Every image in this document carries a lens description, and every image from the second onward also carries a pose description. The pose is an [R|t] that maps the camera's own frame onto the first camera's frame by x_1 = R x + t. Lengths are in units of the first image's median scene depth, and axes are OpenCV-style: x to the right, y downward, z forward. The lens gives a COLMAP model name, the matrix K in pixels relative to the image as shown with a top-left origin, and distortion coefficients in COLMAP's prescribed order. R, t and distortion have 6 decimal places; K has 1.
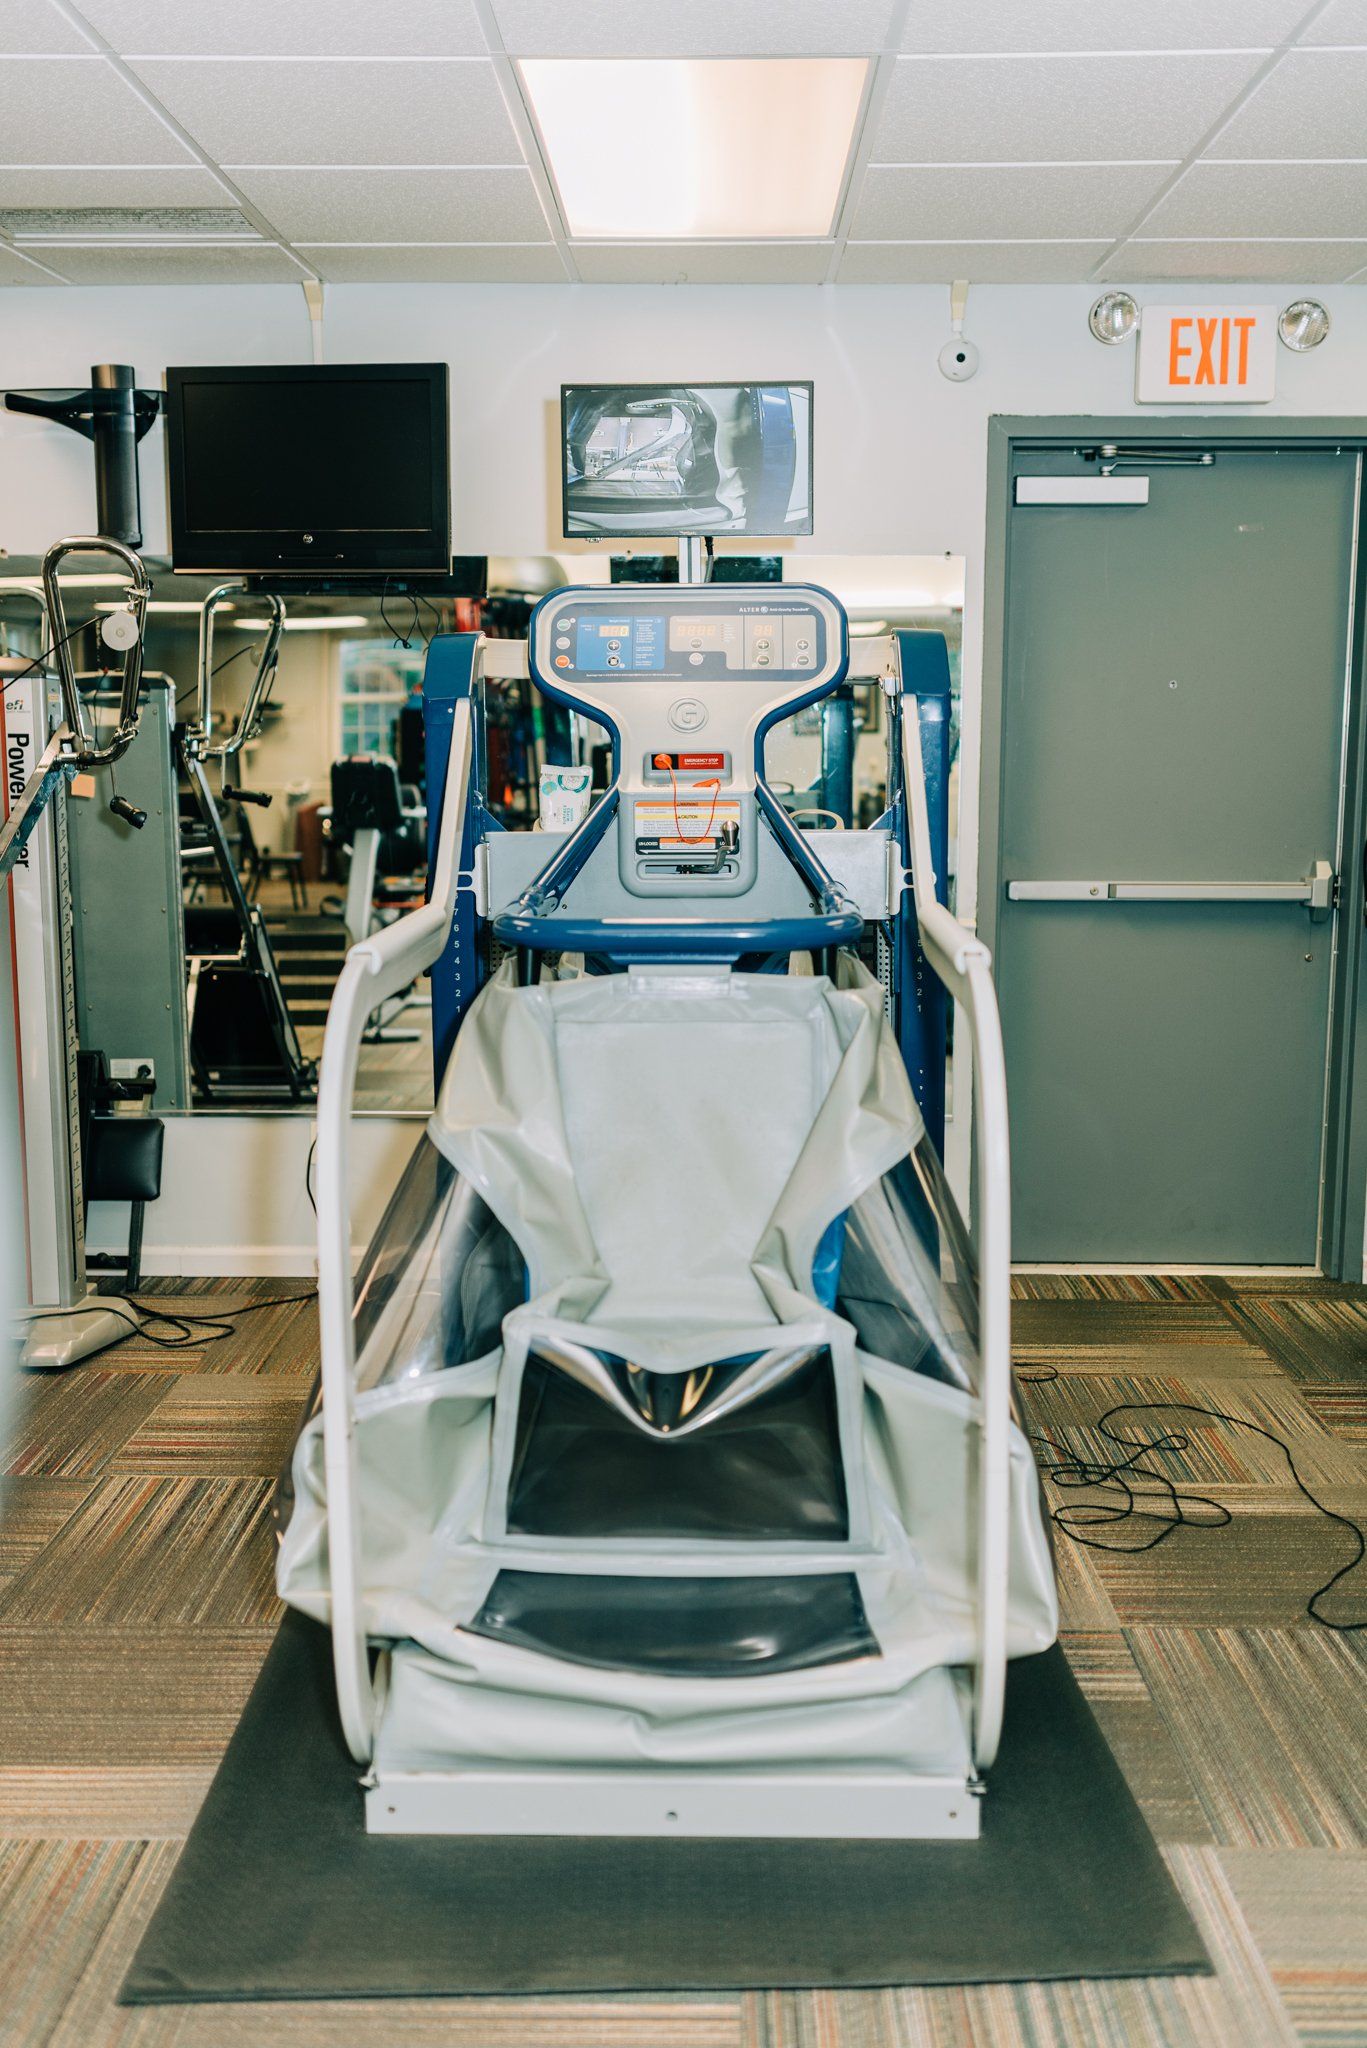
lens RADIAL K [[1947.2, 0, 664.7], [0, 1947.2, 1019.0], [0, 0, 1]] dist [-0.006484, -0.002532]
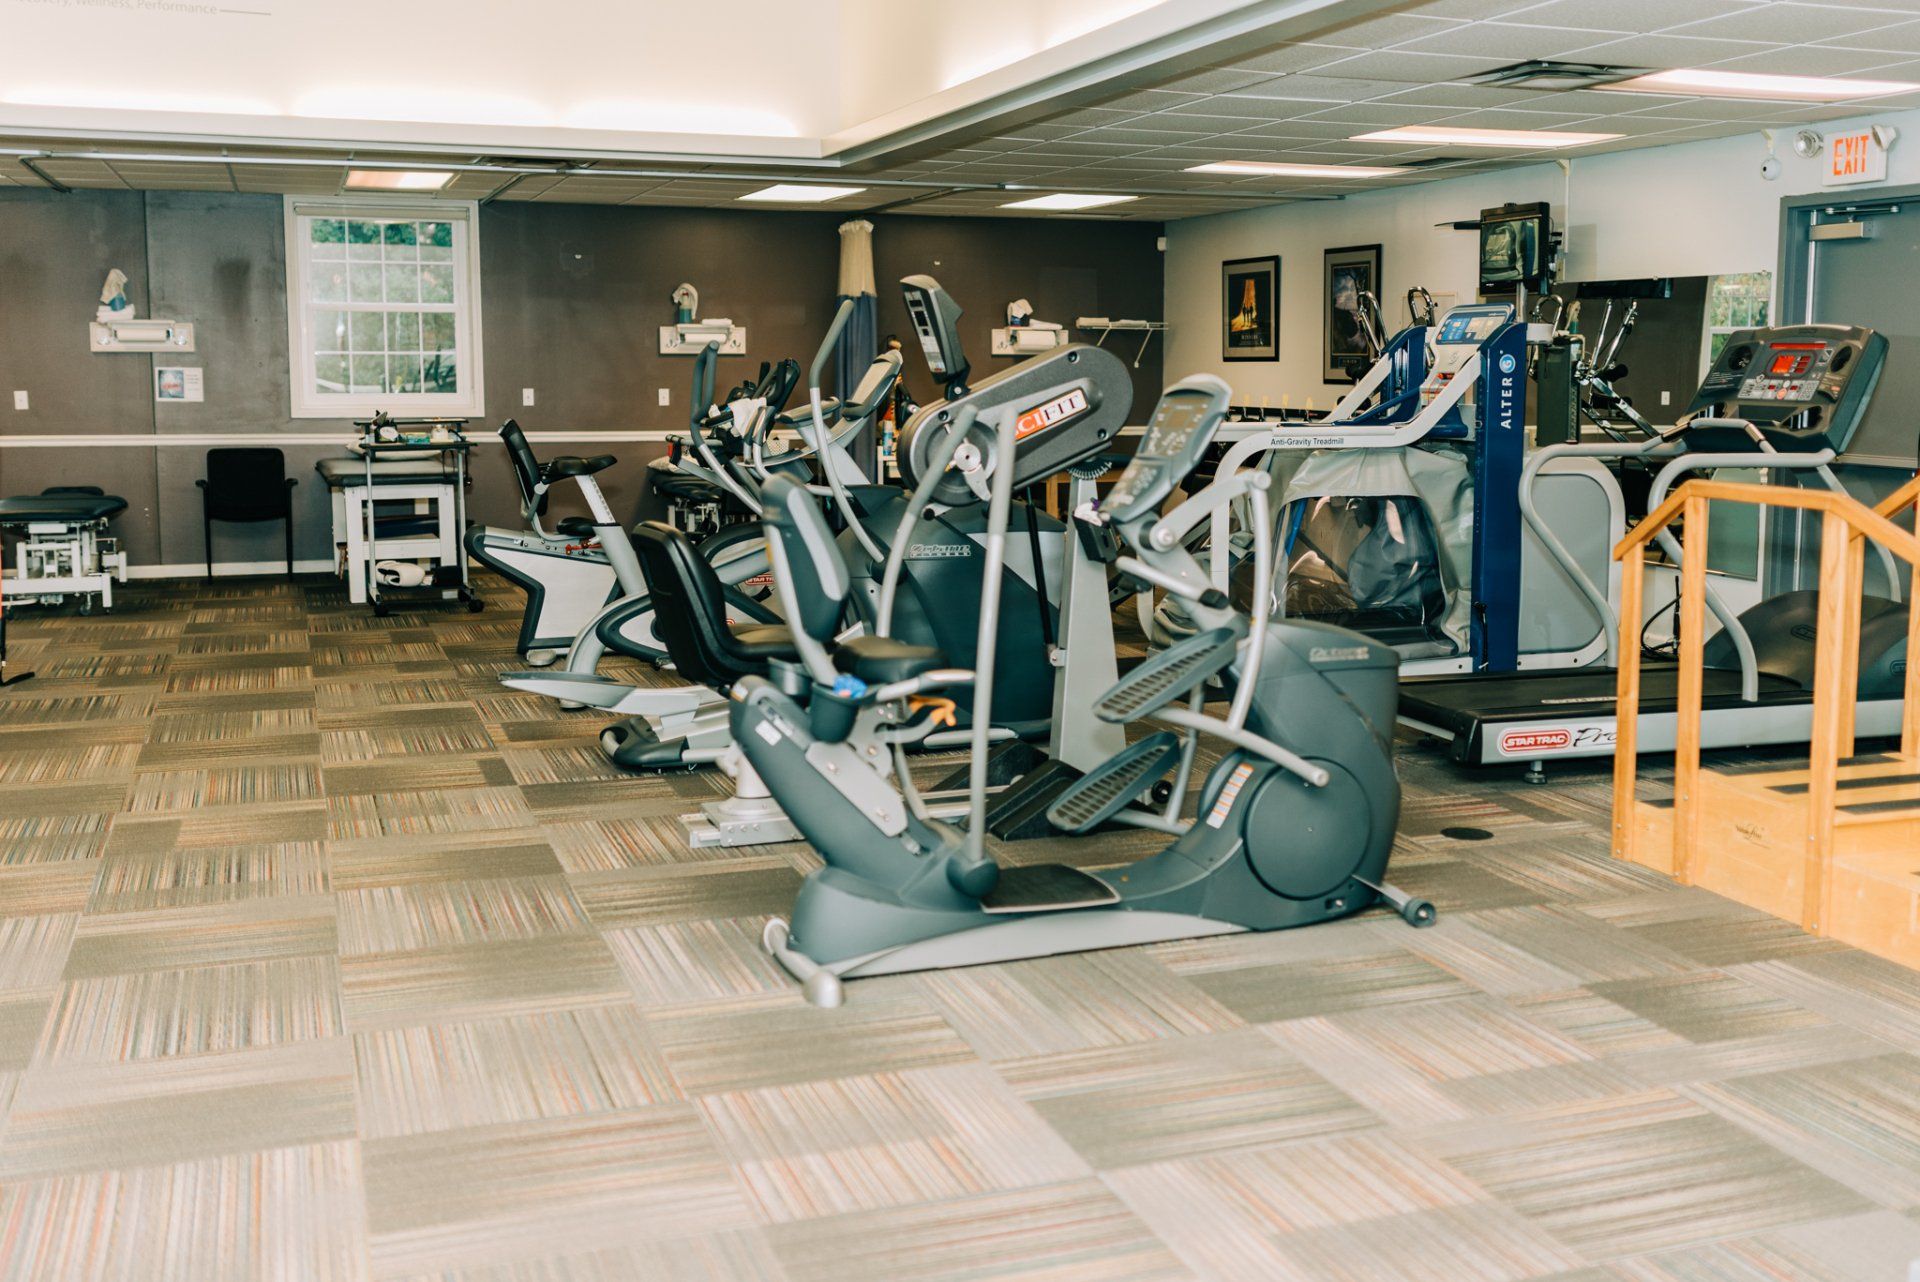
lens RADIAL K [[1979.8, 0, 1047.7], [0, 1979.8, 636.6], [0, 0, 1]] dist [-0.008833, -0.002016]
pose [[0.379465, 0.129818, -0.916053, 2.077563], [-0.142293, 0.986516, 0.080860, 0.062724], [0.914199, 0.099664, 0.392820, -0.419819]]
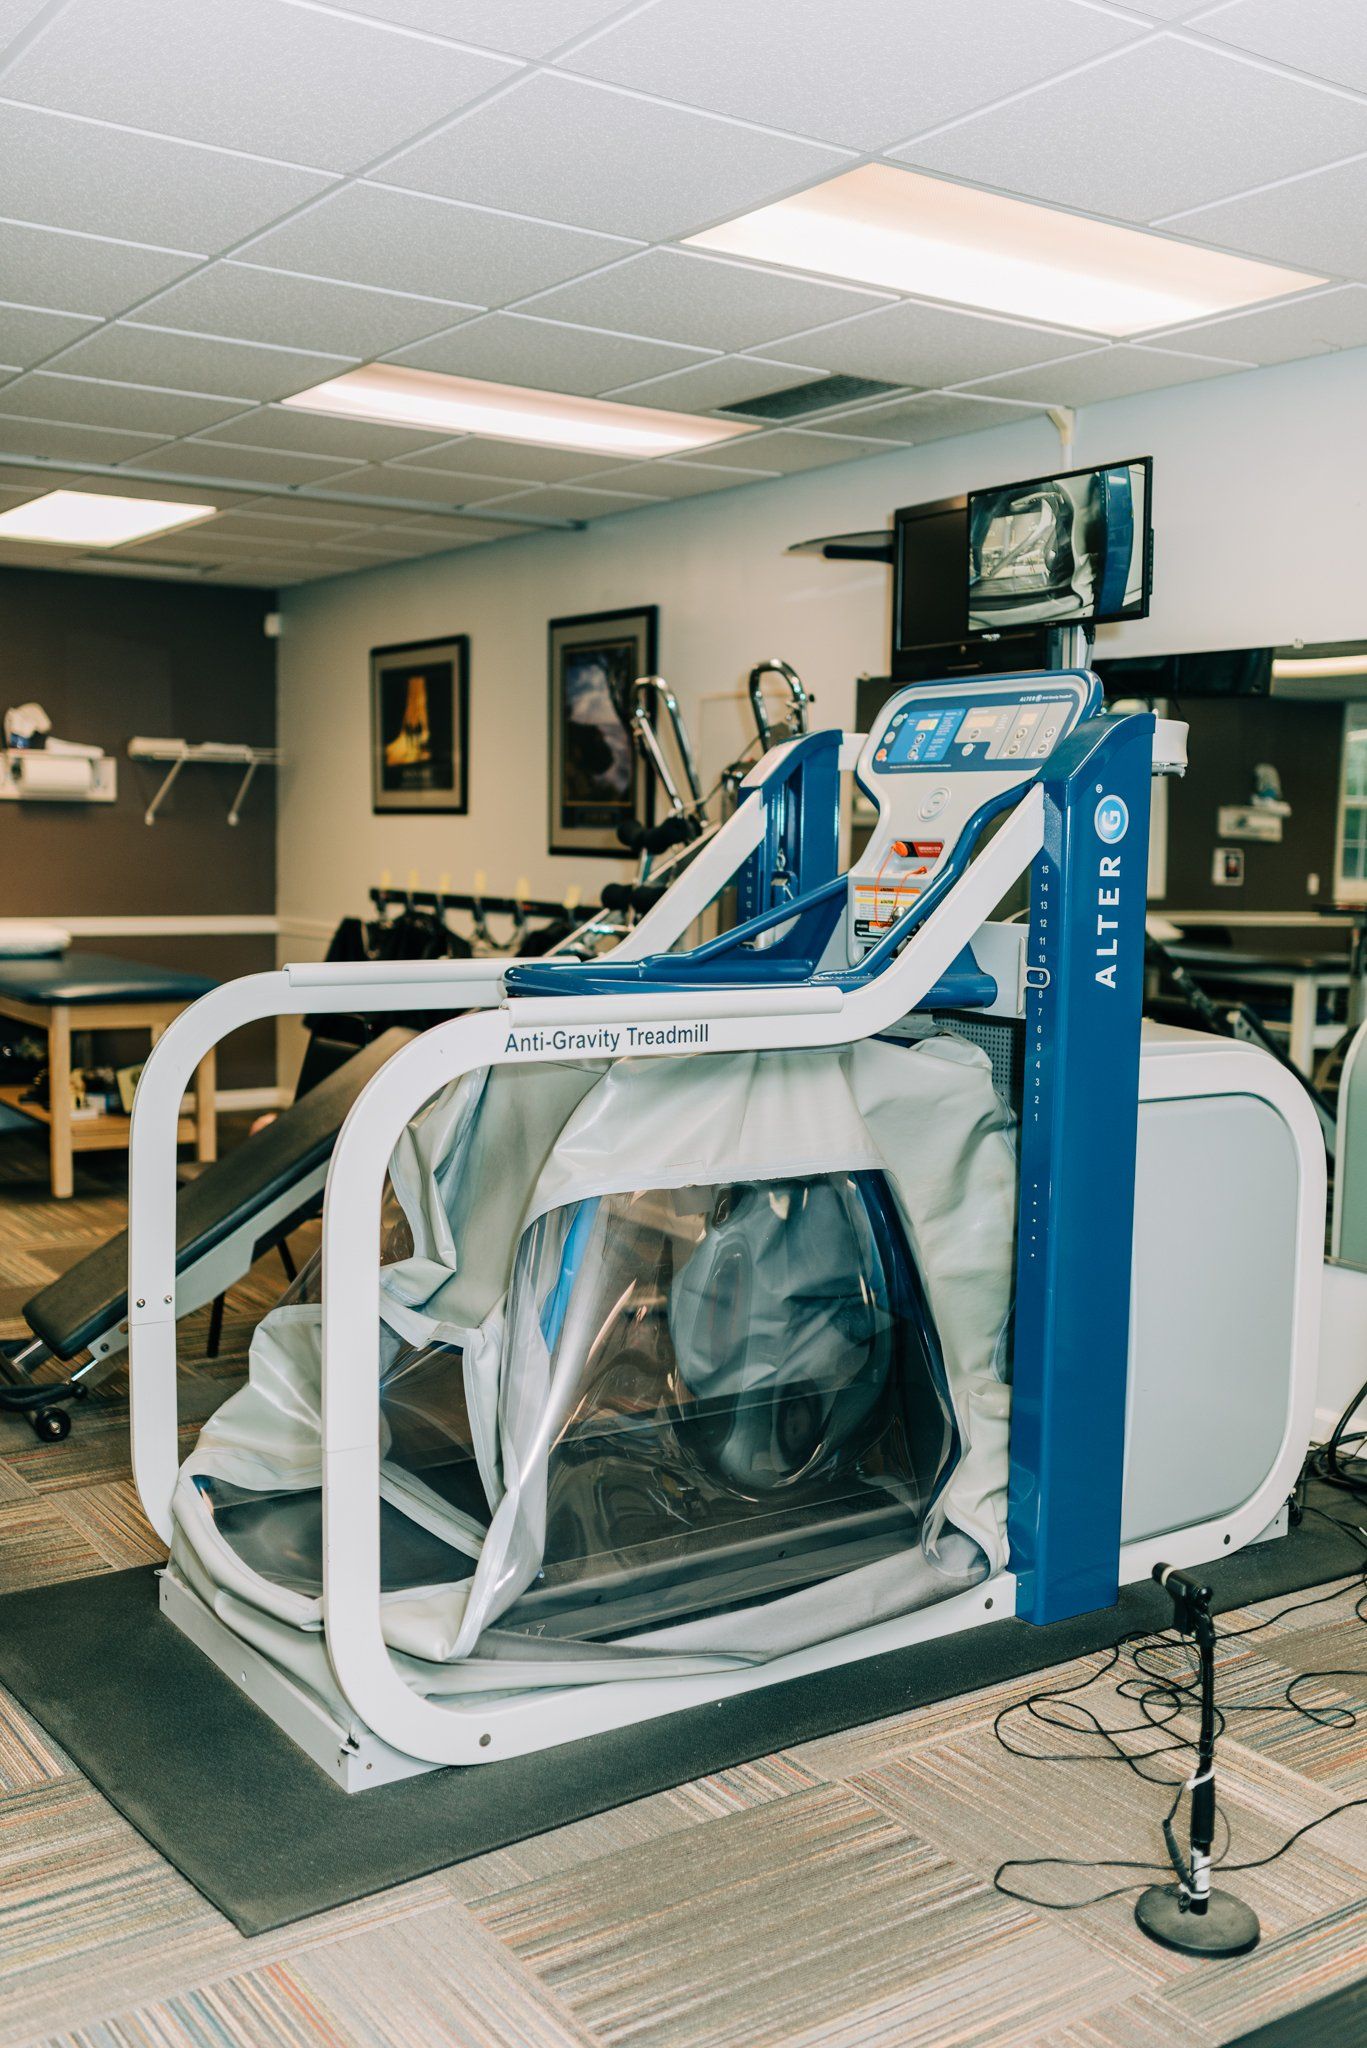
lens RADIAL K [[1947.2, 0, 664.7], [0, 1947.2, 1019.0], [0, 0, 1]] dist [-0.006484, -0.002532]
pose [[0.581197, 0.091607, -0.808590, 0.721022], [-0.141689, 0.989858, 0.010301, -0.033863], [0.801333, 0.108581, 0.588282, 0.285233]]
